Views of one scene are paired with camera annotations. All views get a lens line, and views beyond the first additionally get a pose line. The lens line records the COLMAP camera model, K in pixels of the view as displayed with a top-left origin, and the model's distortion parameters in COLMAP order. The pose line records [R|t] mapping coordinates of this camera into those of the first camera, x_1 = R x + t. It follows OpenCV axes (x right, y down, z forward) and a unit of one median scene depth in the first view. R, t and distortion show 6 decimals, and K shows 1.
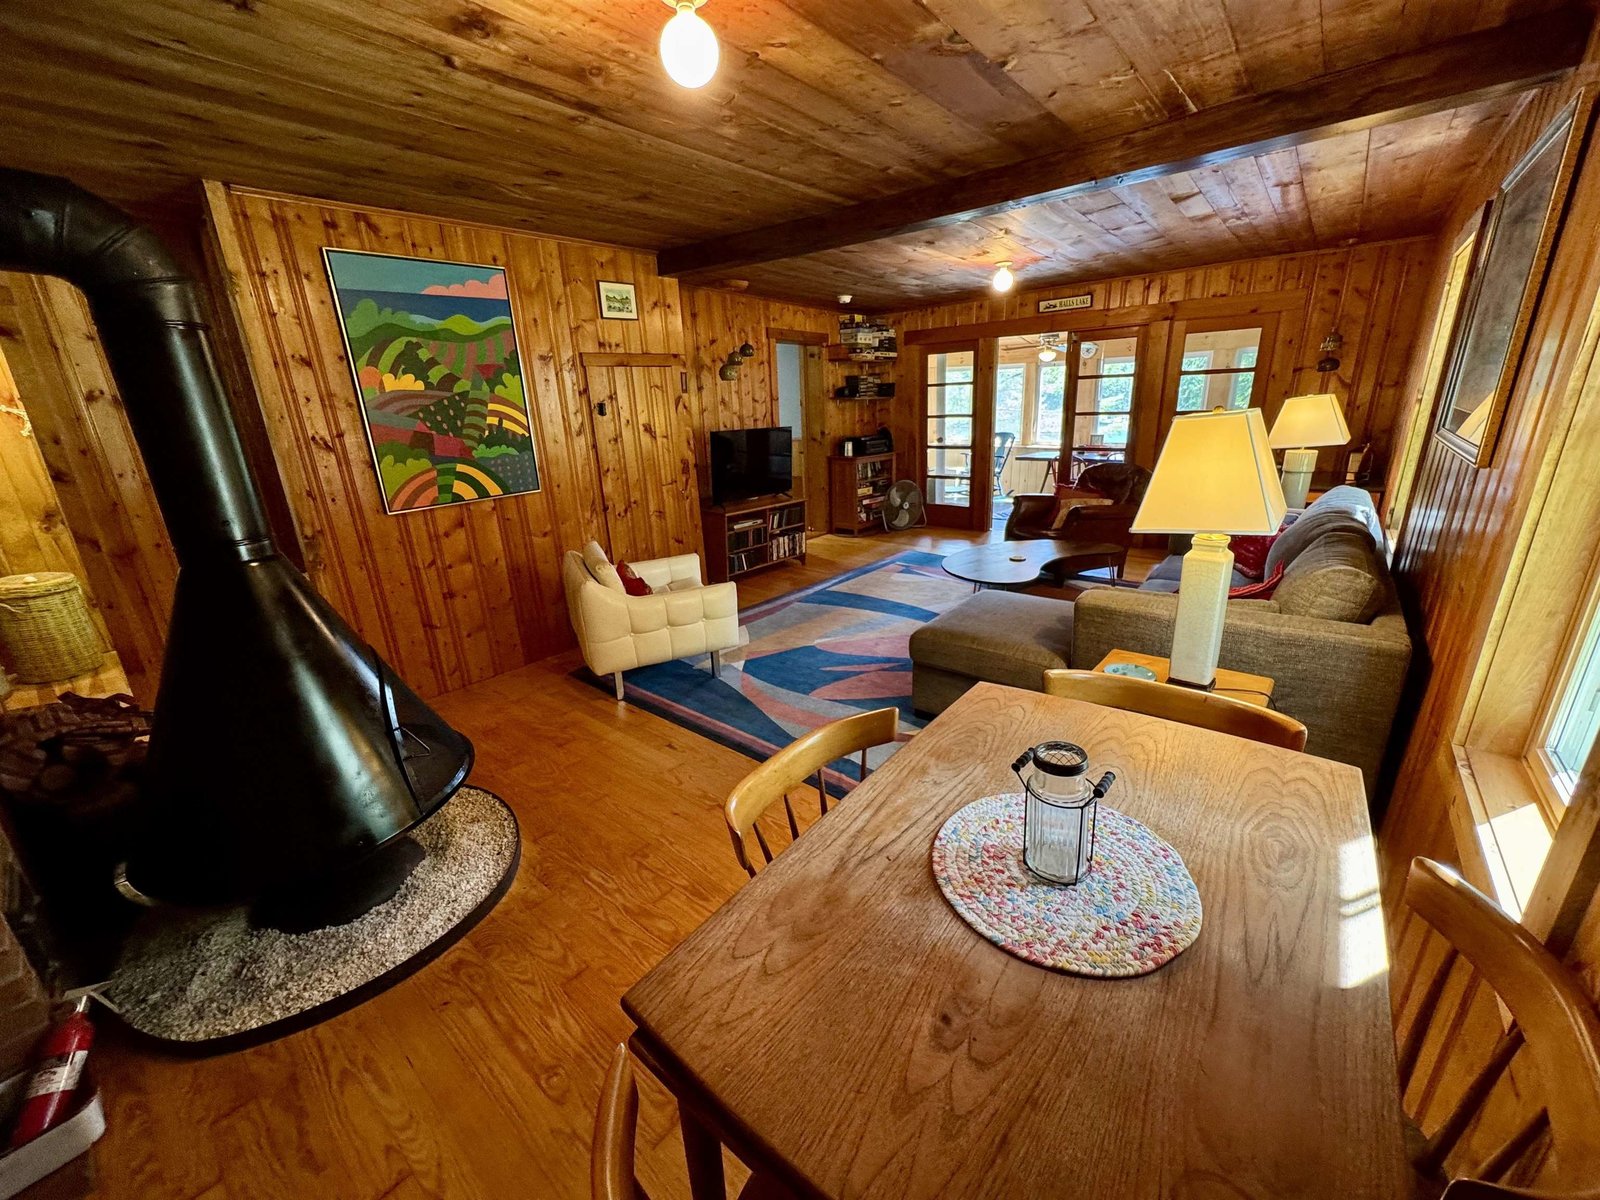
lens RADIAL K [[638.3, 0, 801.9], [0, 638.3, 597.4], [0, 0, 1]] dist [-0.002481, 0.000189]
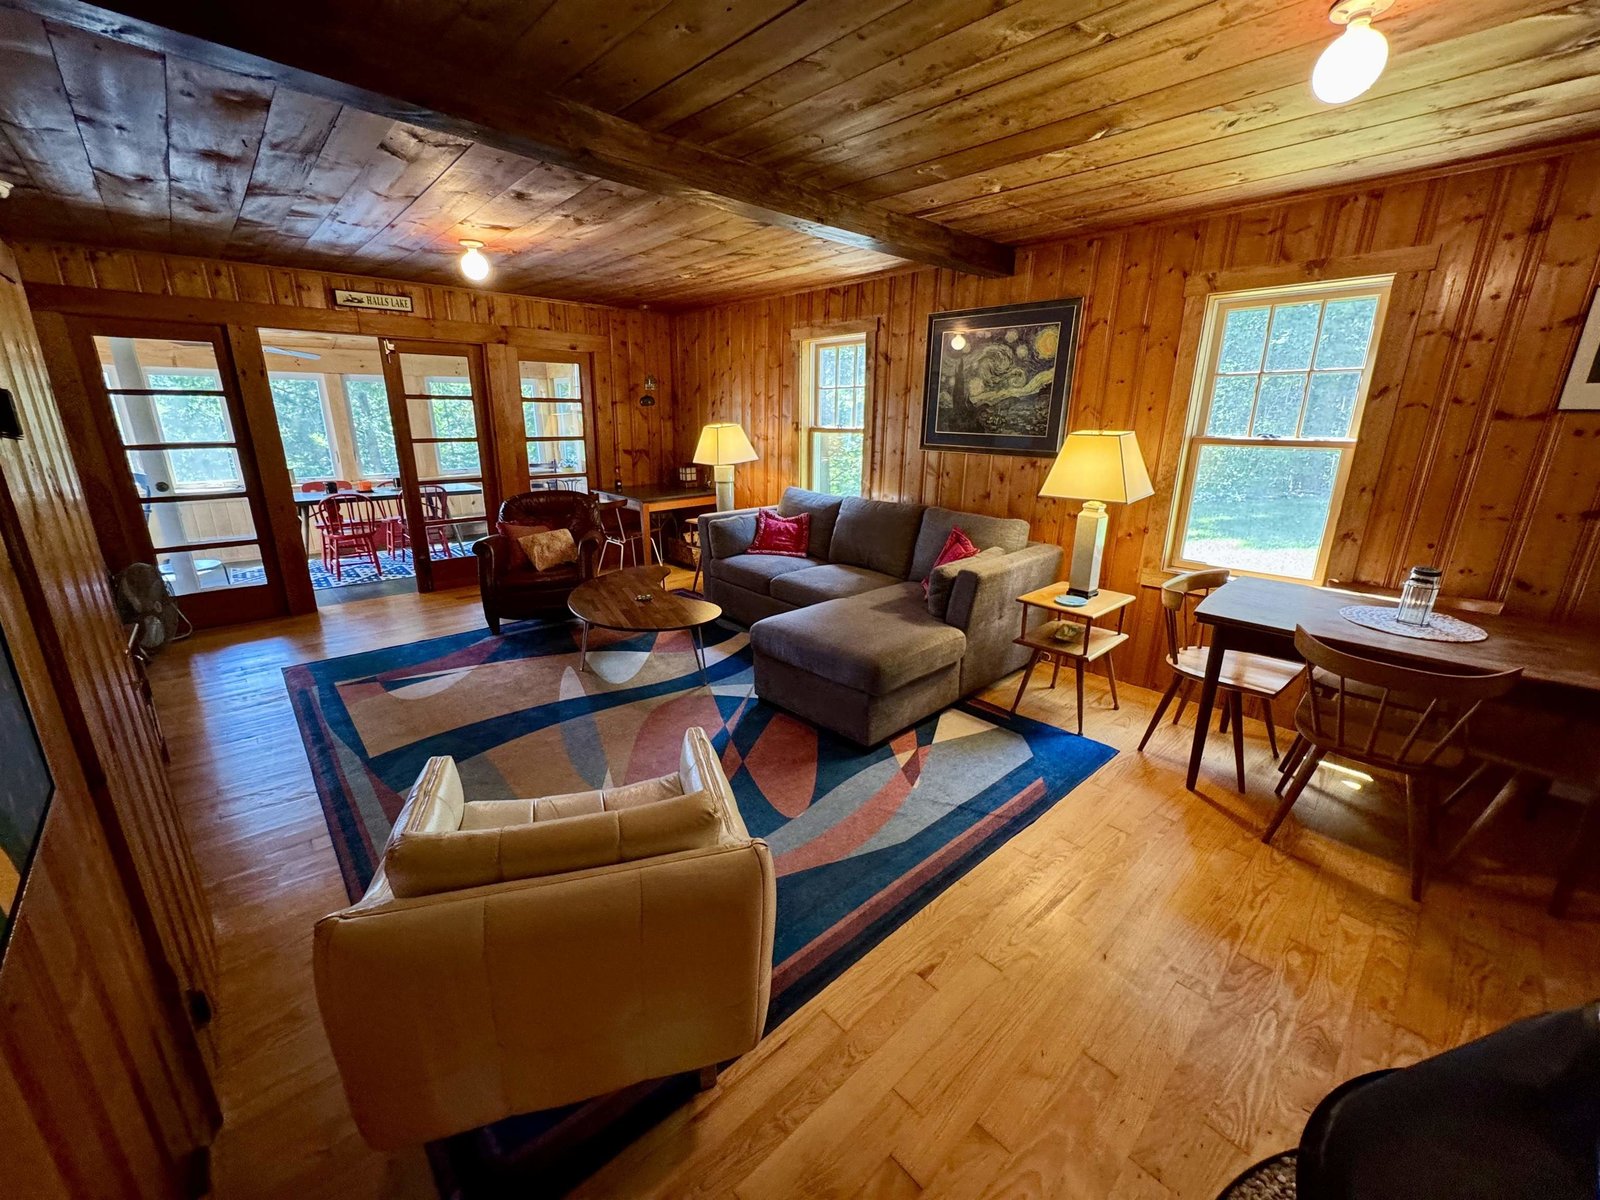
lens RADIAL K [[638.3, 0, 800.5], [0, 638.3, 597.2], [0, 0, 1]] dist [-0.002481, 0.000189]
pose [[0.132465, -0.237402, 0.962337, -0.391483], [0.281440, 0.939941, 0.193137, -0.137711], [-0.950392, 0.245256, 0.191324, 0.493493]]
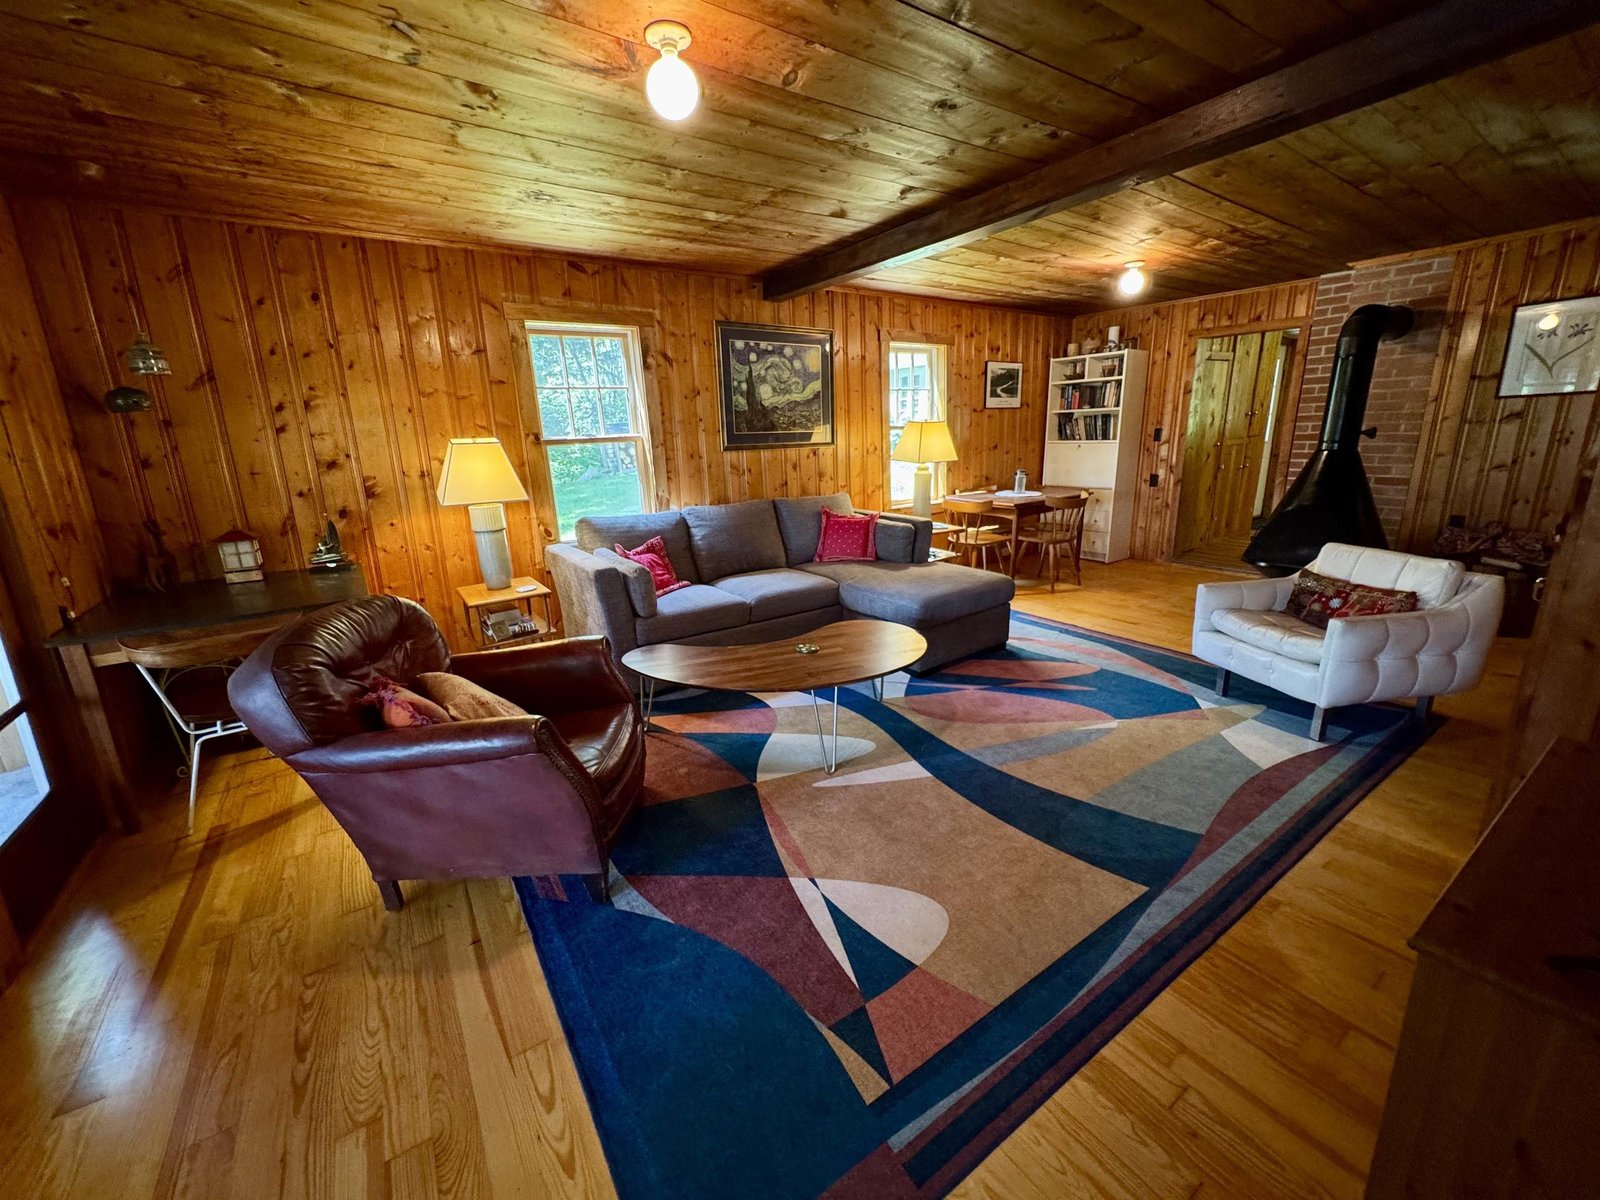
lens RADIAL K [[638.3, 0, 801.0], [0, 638.3, 599.9], [0, 0, 1]] dist [-0.002481, 0.000189]
pose [[-0.959520, -0.001833, 0.281636, 0.121296], [0.148298, 0.846840, 0.510754, -0.360754], [-0.239437, 0.531845, -0.812288, 1.214091]]
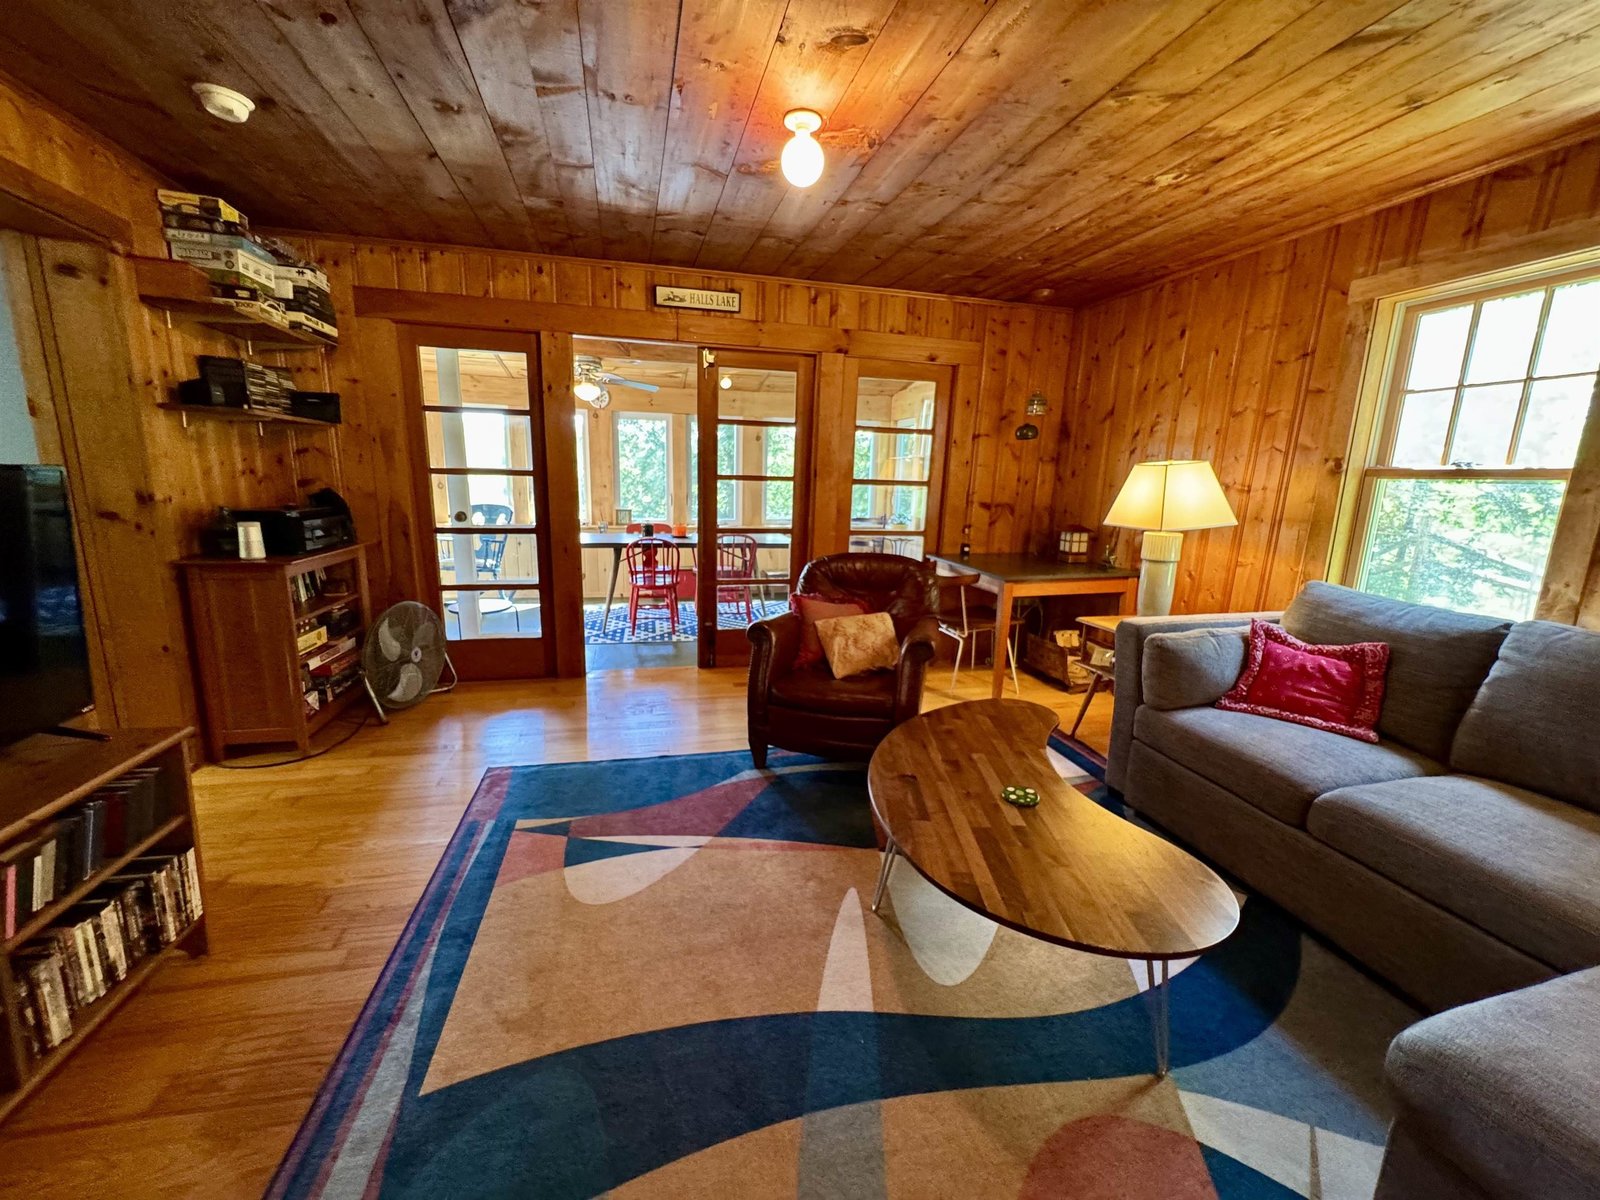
lens RADIAL K [[638.3, 0, 800.5], [0, 638.3, 598.8], [0, 0, 1]] dist [-0.002481, 0.000189]
pose [[0.585890, -0.103317, 0.803778, -0.056701], [0.191701, 0.981359, -0.013592, -0.167633], [-0.787391, 0.162048, 0.594774, 0.670707]]
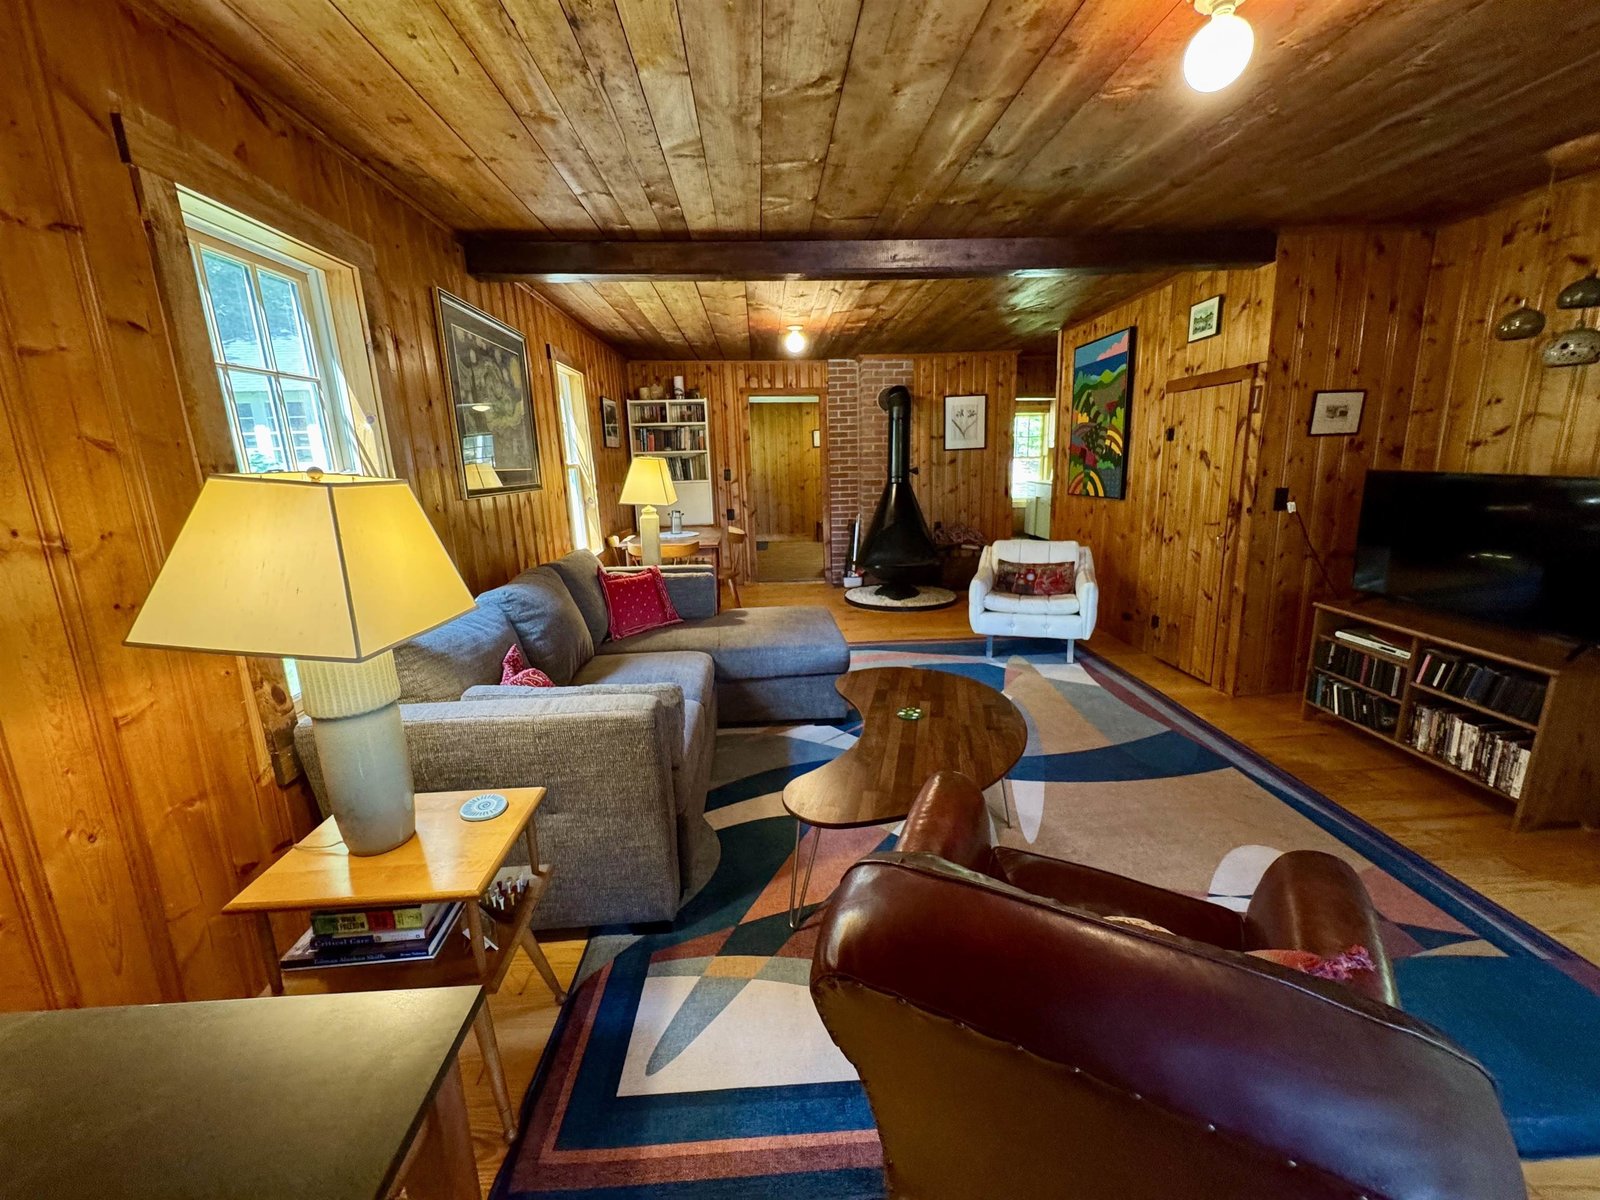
lens RADIAL K [[638.3, 0, 804.7], [0, 638.3, 597.6], [0, 0, 1]] dist [-0.002481, 0.000189]
pose [[-0.730338, 0.202073, -0.652513, 0.607508], [-0.151892, 0.883286, 0.443548, -0.314914], [0.665985, 0.423052, -0.614403, 0.991768]]
